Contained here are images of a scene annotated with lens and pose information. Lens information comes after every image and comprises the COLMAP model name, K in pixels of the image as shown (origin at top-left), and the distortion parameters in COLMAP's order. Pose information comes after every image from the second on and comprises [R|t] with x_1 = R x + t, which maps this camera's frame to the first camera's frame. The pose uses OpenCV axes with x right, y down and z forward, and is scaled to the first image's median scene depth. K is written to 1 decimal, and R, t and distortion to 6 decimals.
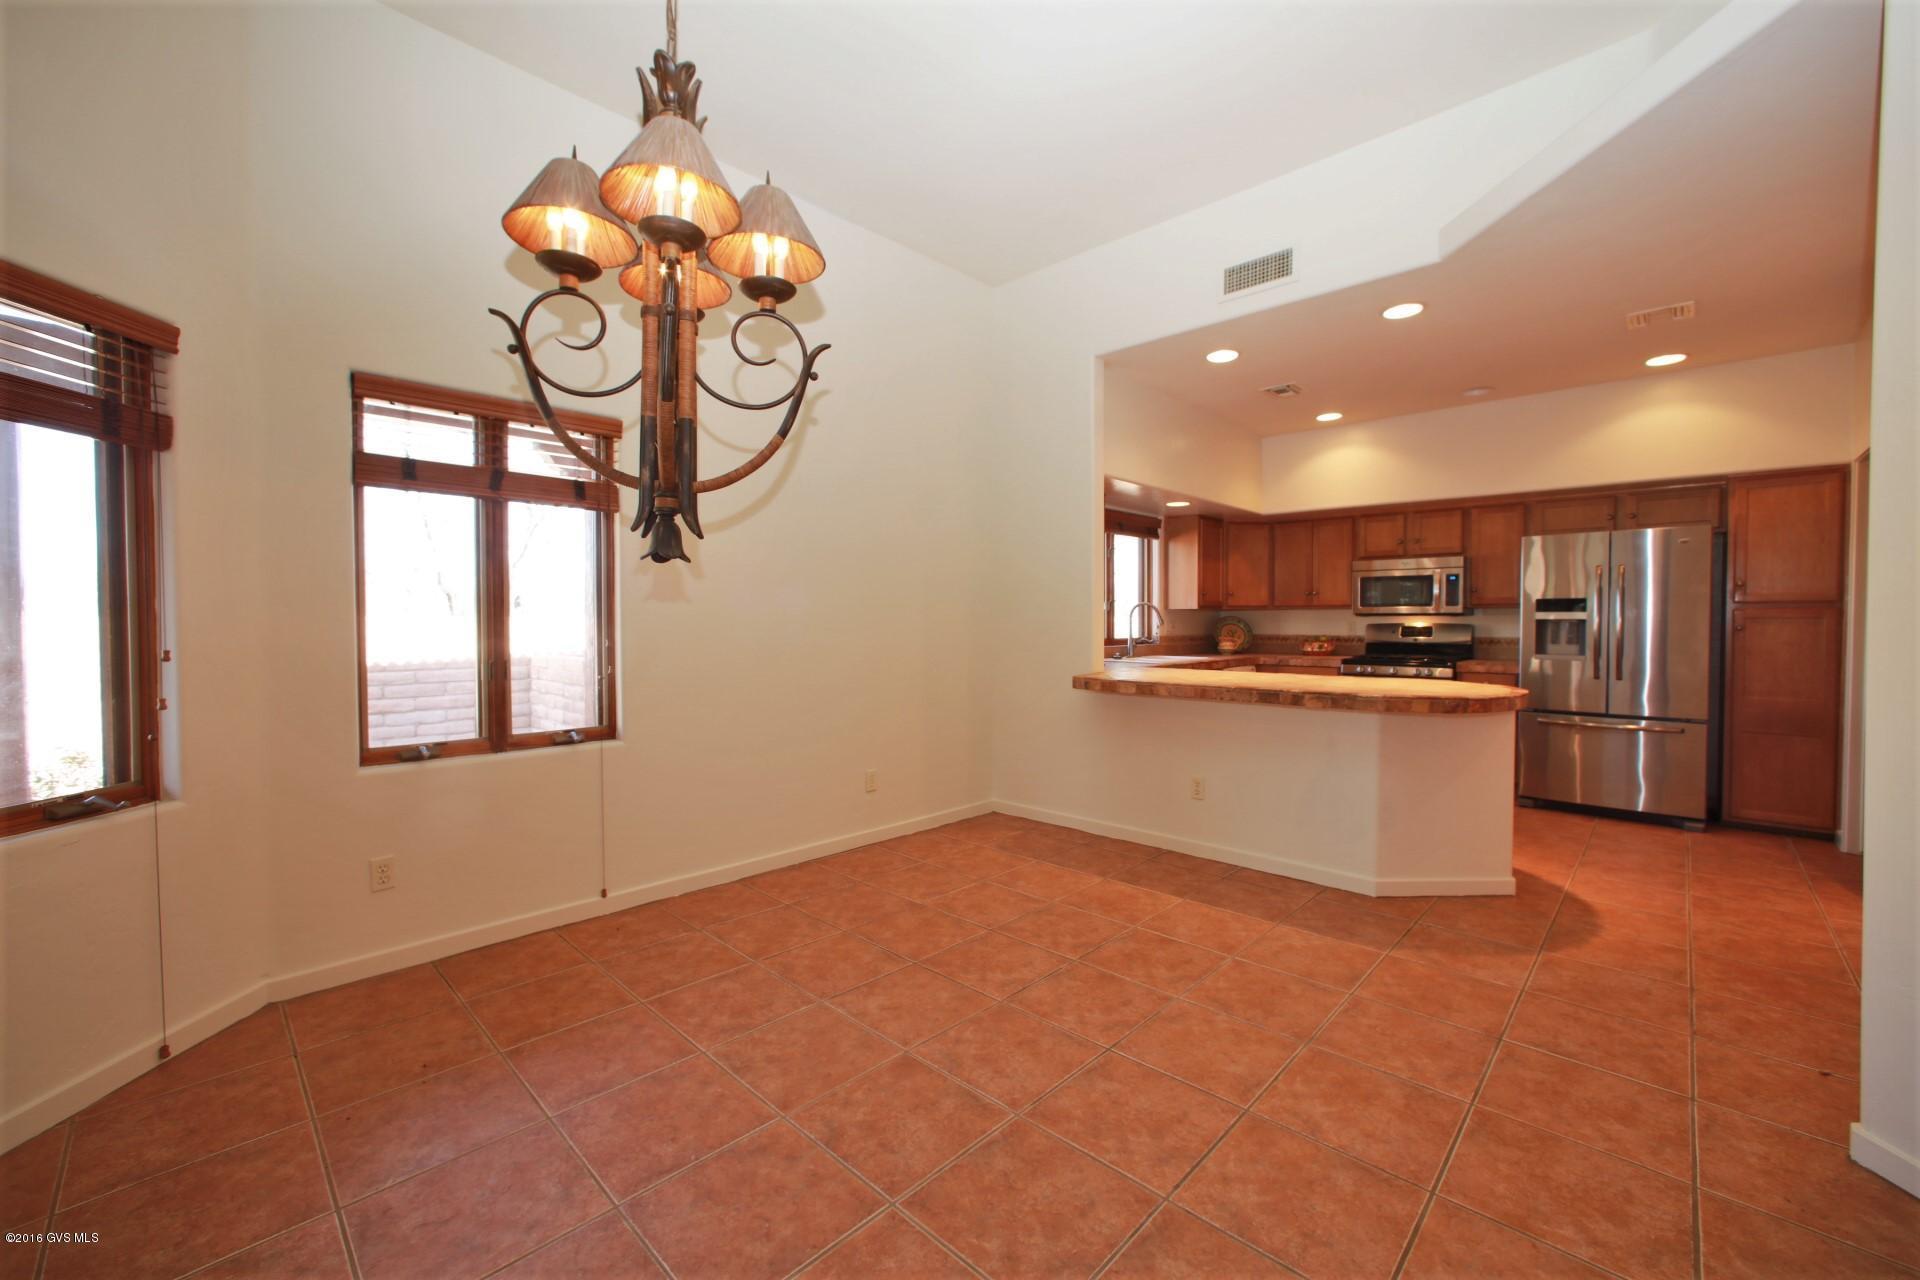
lens RADIAL K [[774.5, 0, 973.6], [0, 774.5, 635.0], [0, 0, 1]] dist [0.000113, -0.000065]
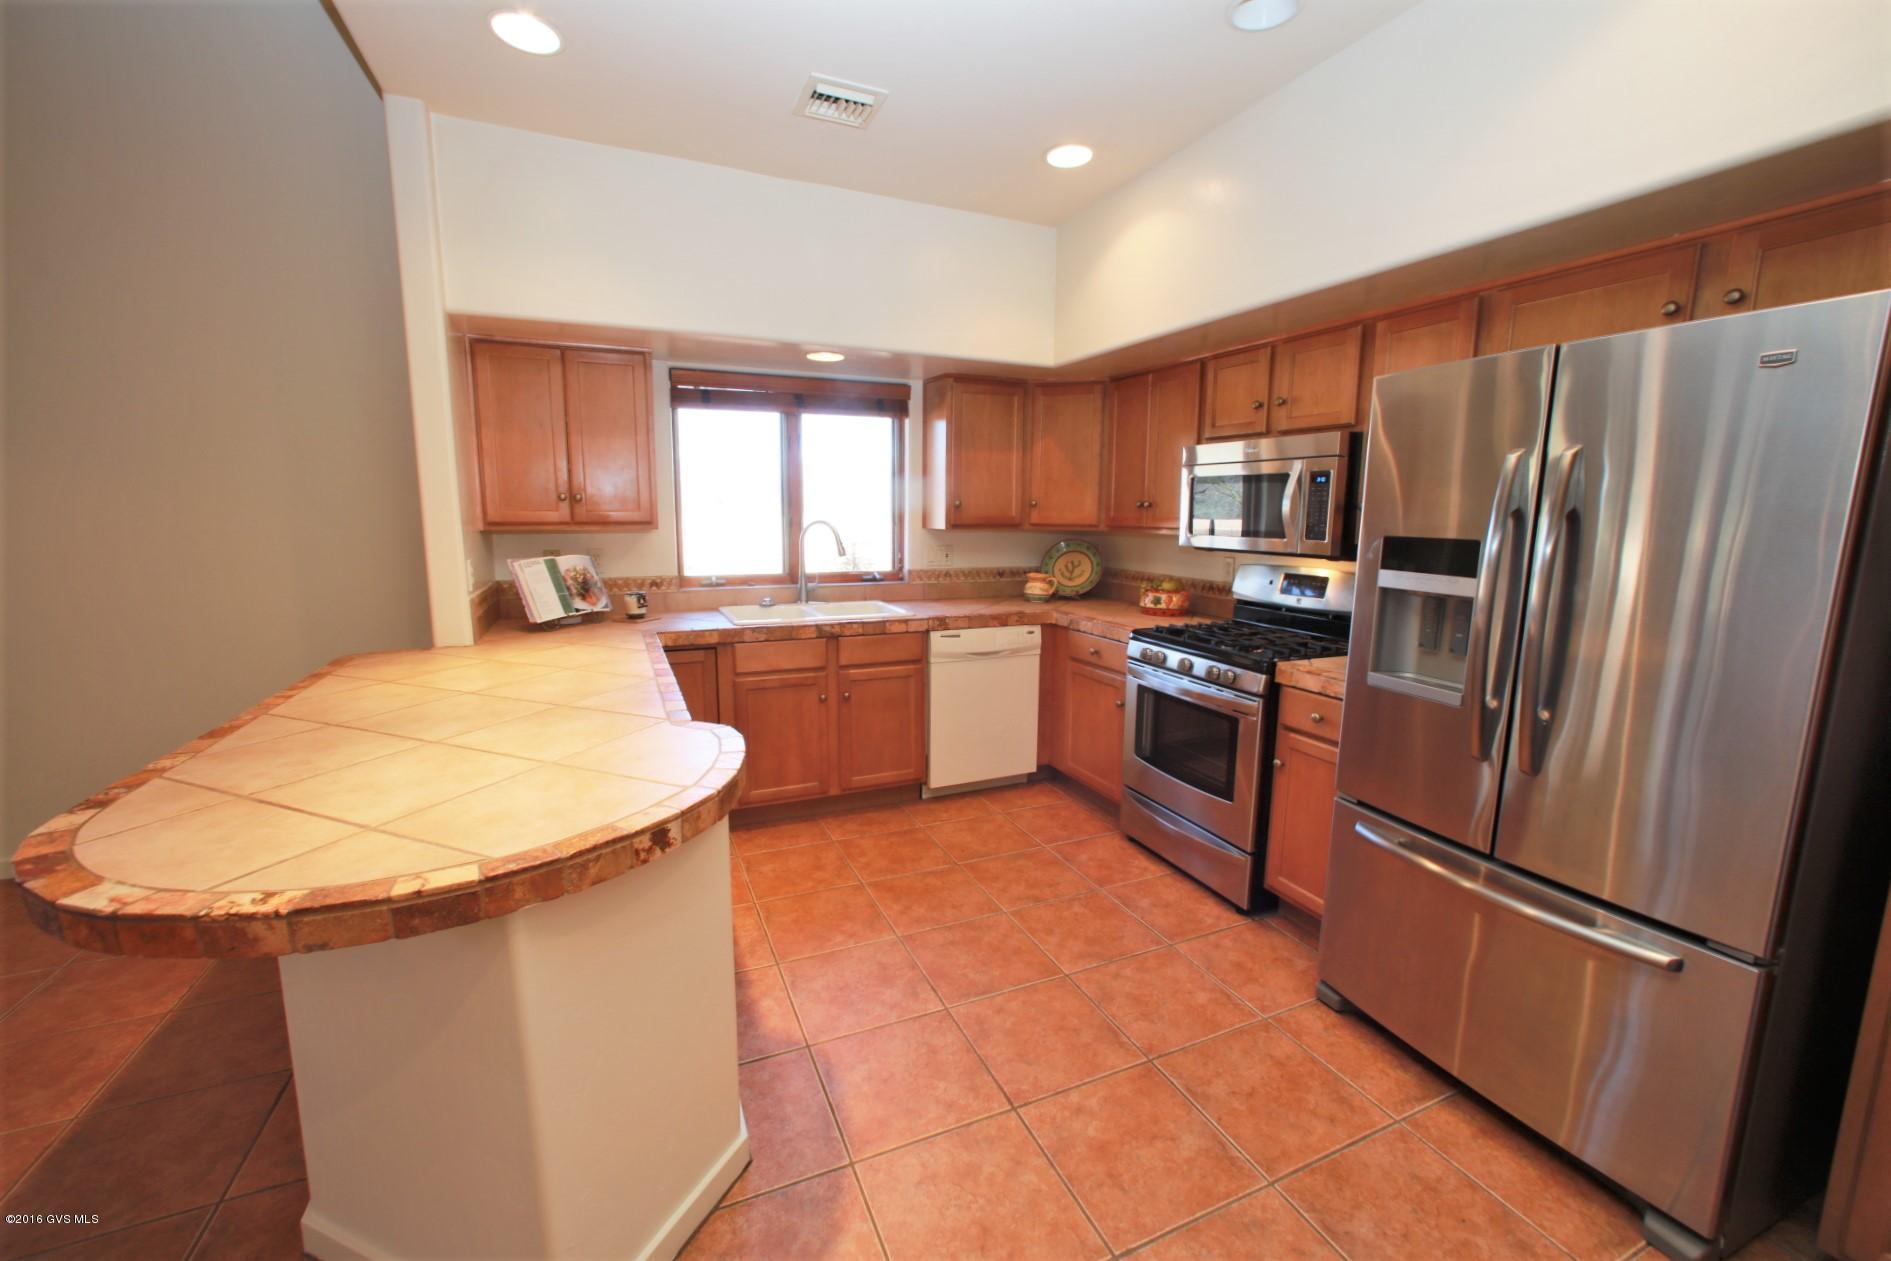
lens RADIAL K [[769.5, 0, 949.4], [0, 769.5, 628.2], [0, 0, 1]] dist [-0.037821, 0.014251]
pose [[0.915540, 0.068841, -0.396292, 0.592098], [-0.015049, 0.990418, 0.137279, -0.043867], [0.401946, -0.119721, 0.907803, 0.476226]]
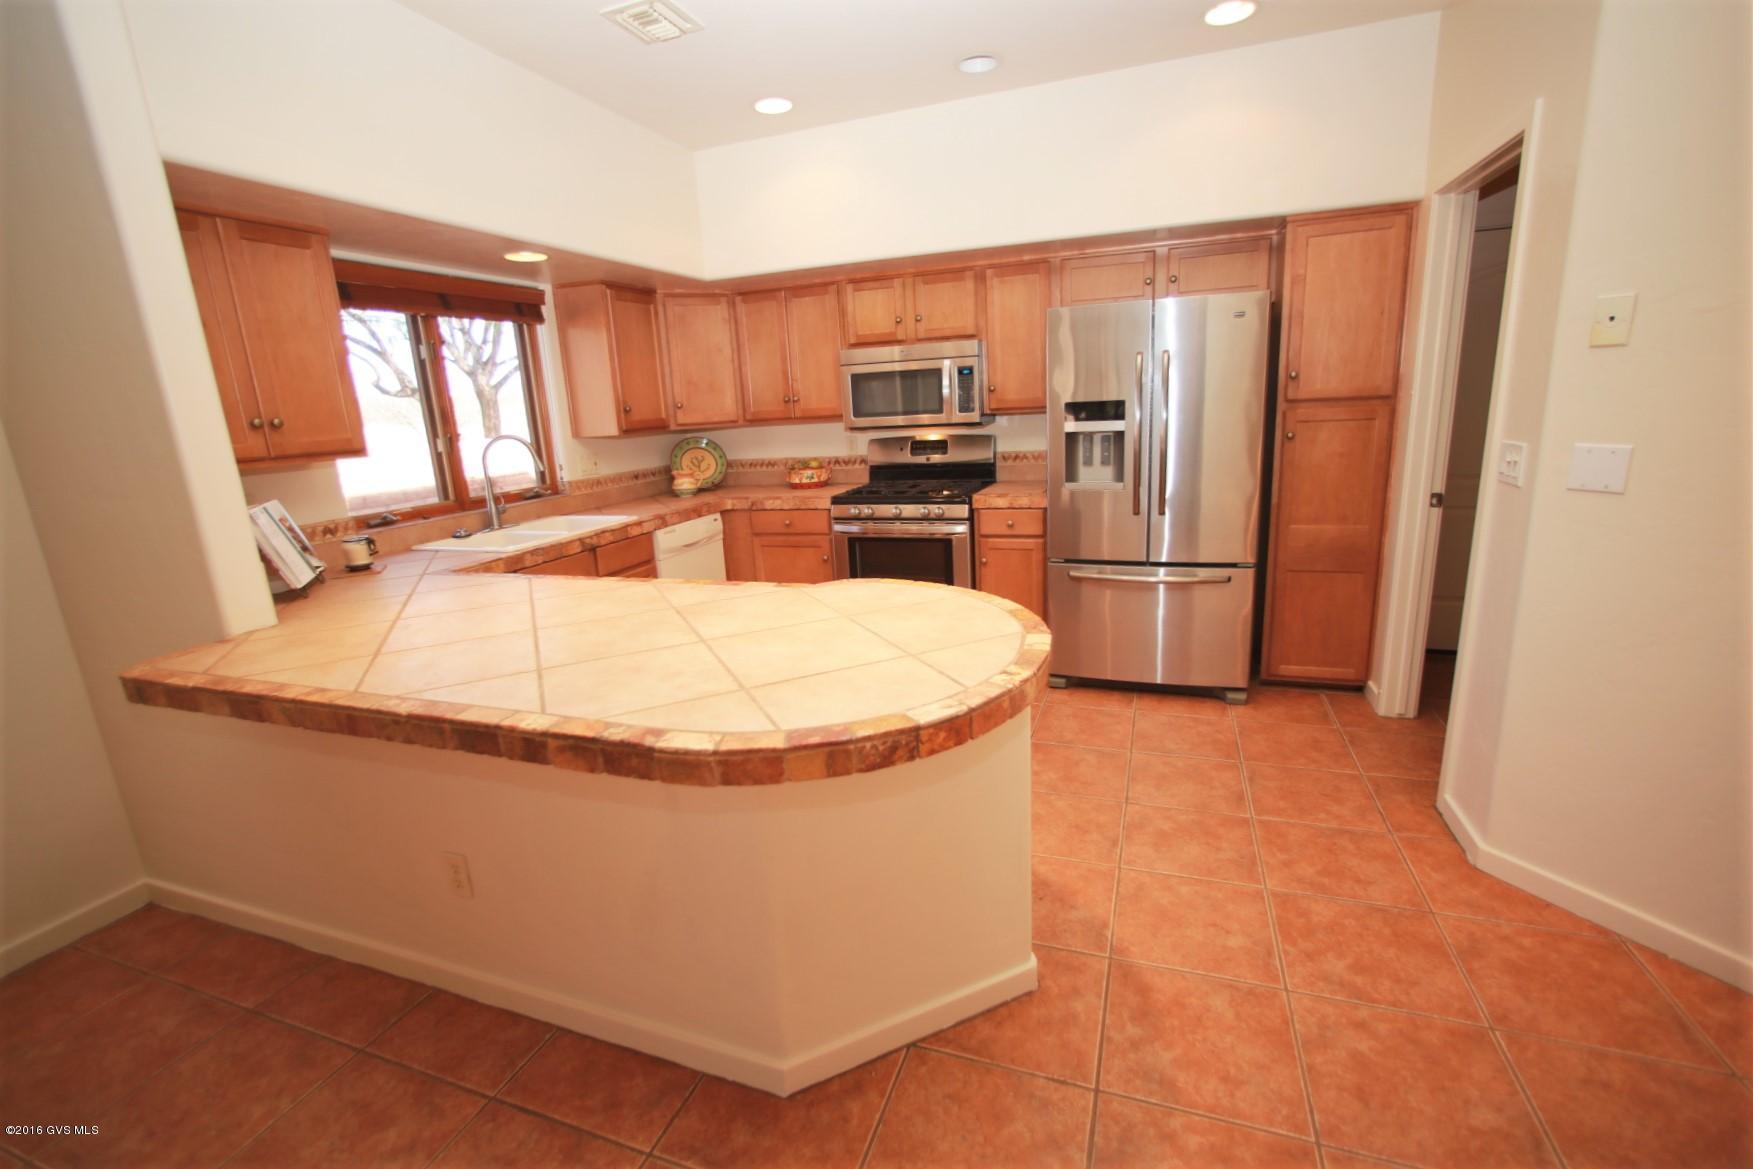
lens RADIAL K [[773.2, 0, 876.5], [0, 773.2, 584.5], [0, 0, 1]] dist [-0.042916, 0.019130]
pose [[0.921415, -0.138378, 0.363106, 0.260505], [0.061600, 0.974643, 0.215118, -0.040411], [-0.383666, -0.175846, 0.906575, 0.359306]]
